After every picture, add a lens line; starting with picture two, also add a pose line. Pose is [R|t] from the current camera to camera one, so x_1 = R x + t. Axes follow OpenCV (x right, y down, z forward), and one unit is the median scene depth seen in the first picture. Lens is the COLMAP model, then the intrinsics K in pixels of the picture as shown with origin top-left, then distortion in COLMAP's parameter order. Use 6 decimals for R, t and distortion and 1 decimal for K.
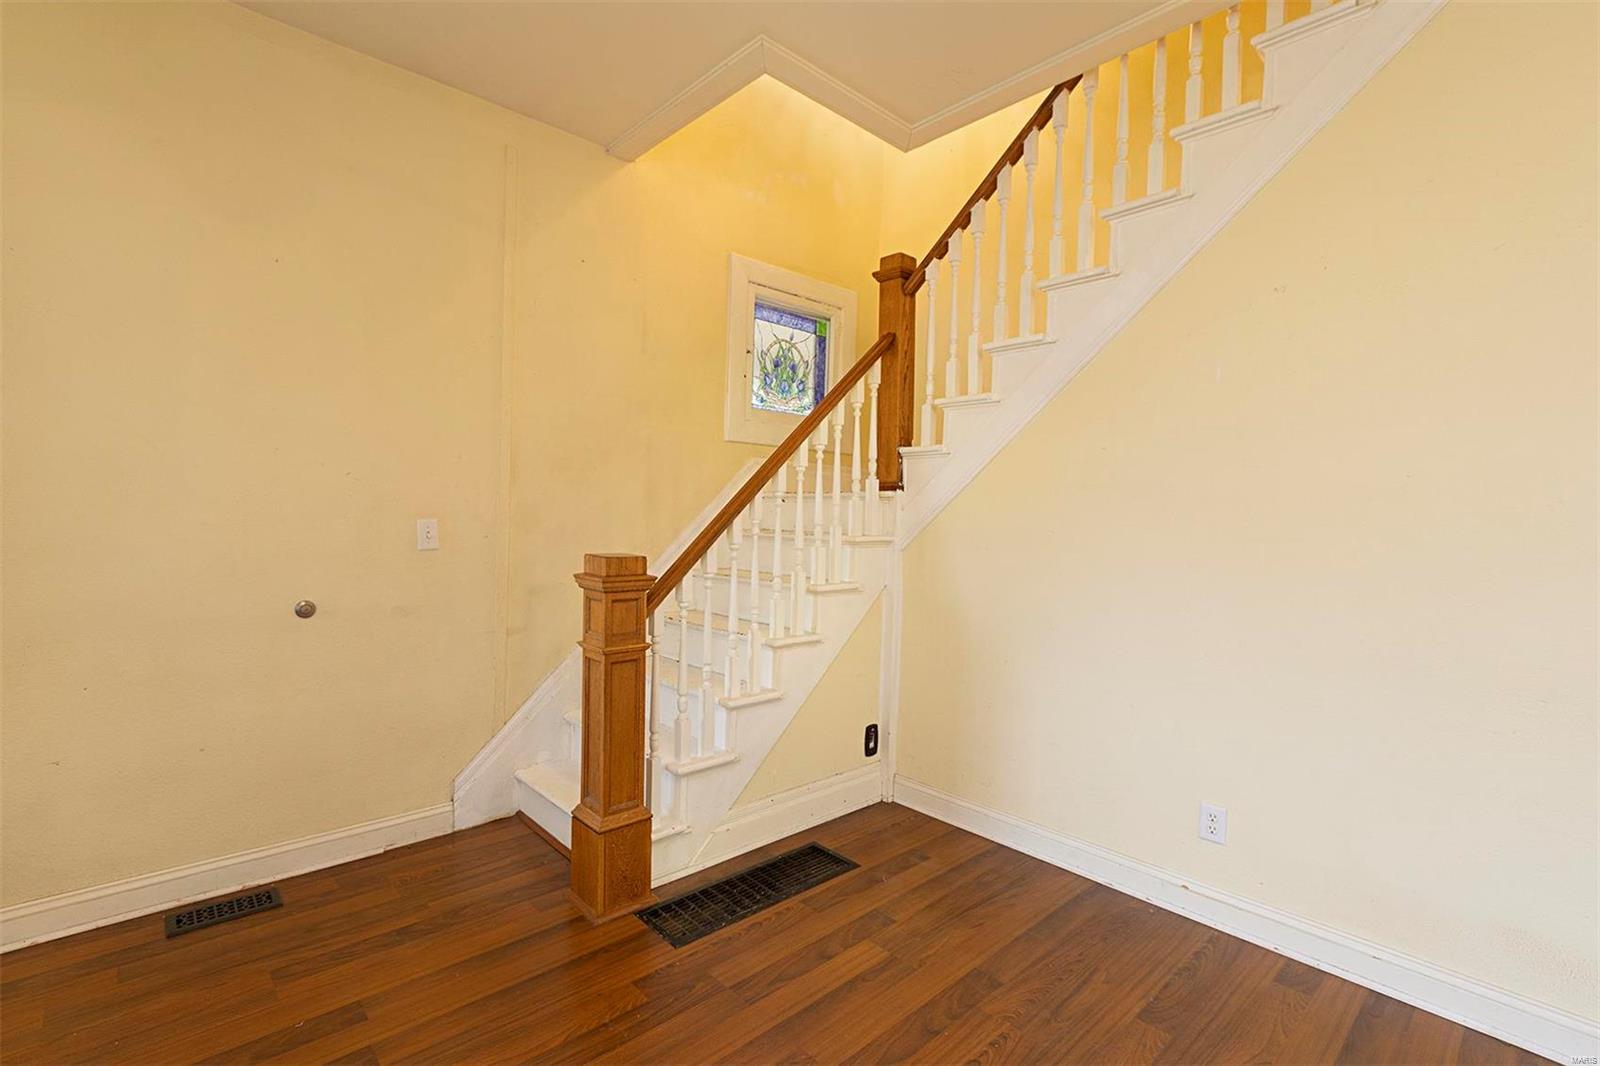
lens RADIAL K [[735.0, 0, 797.3], [0, 735.0, 523.7], [0, 0, 1]] dist [-0.000725, -0.000252]
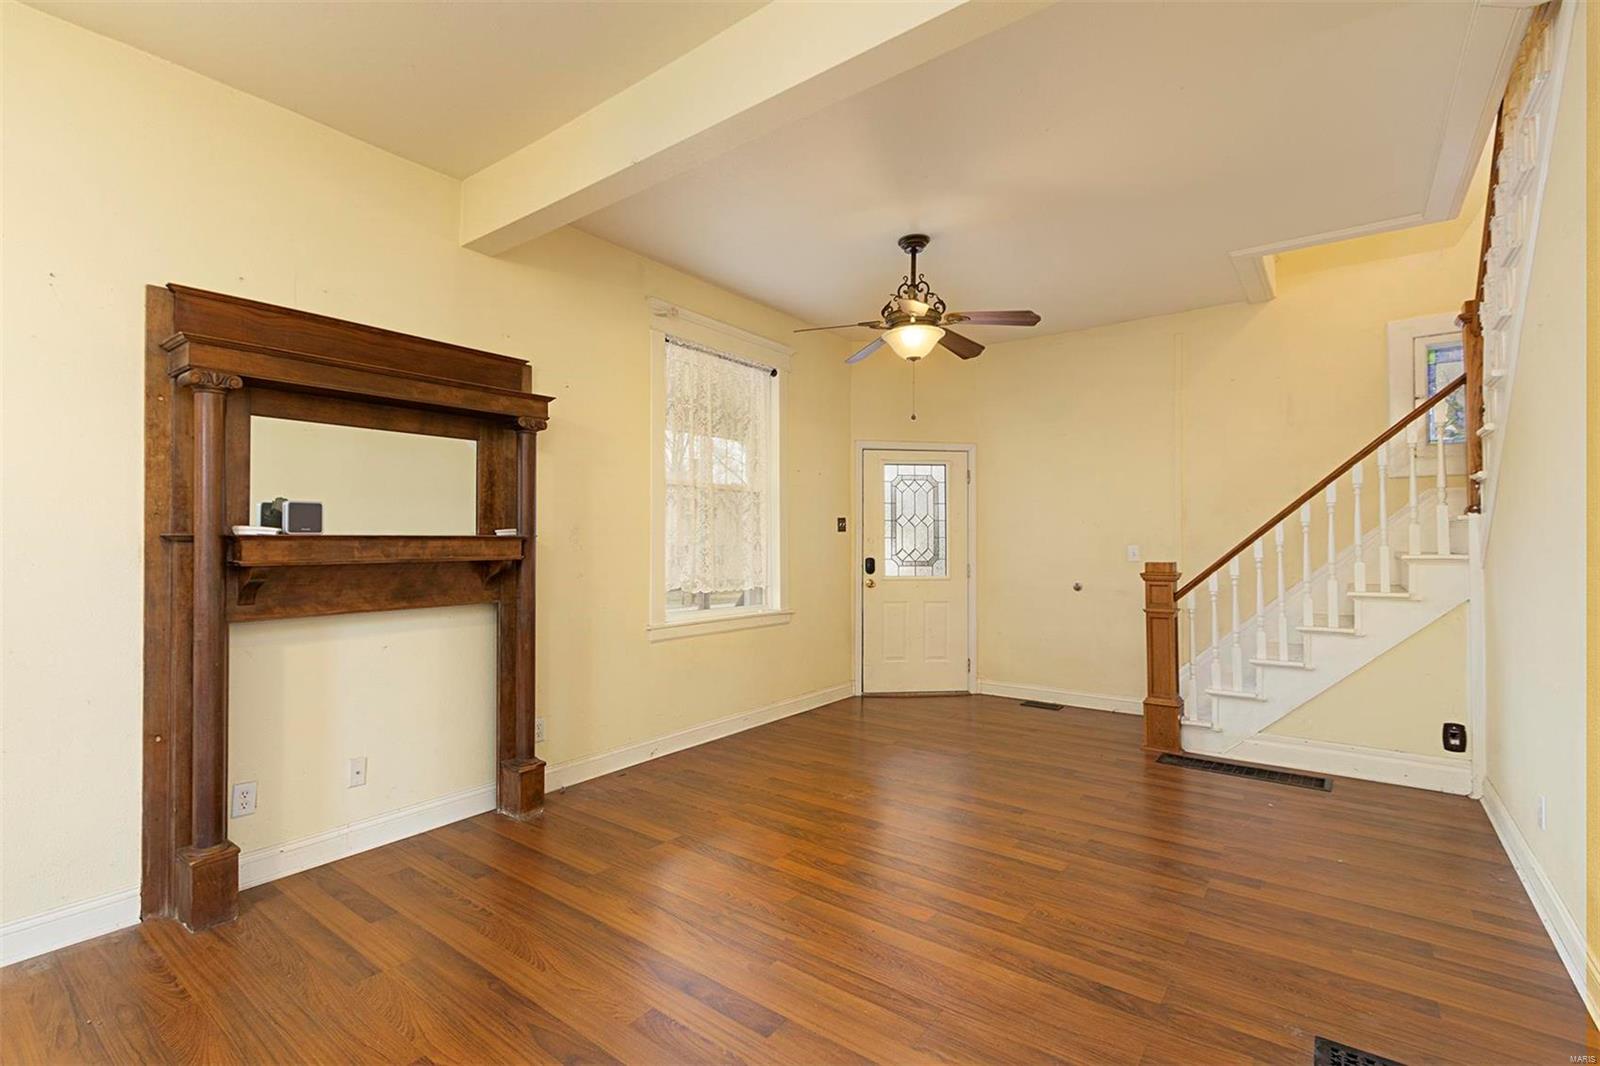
lens RADIAL K [[735.0, 0, 796.2], [0, 735.0, 533.7], [0, 0, 1]] dist [-0.000725, -0.000252]
pose [[0.215522, -0.032571, -0.975956, 1.205052], [-0.007737, 0.999355, -0.035060, 0.038099], [0.976468, 0.015107, 0.215131, -0.274161]]
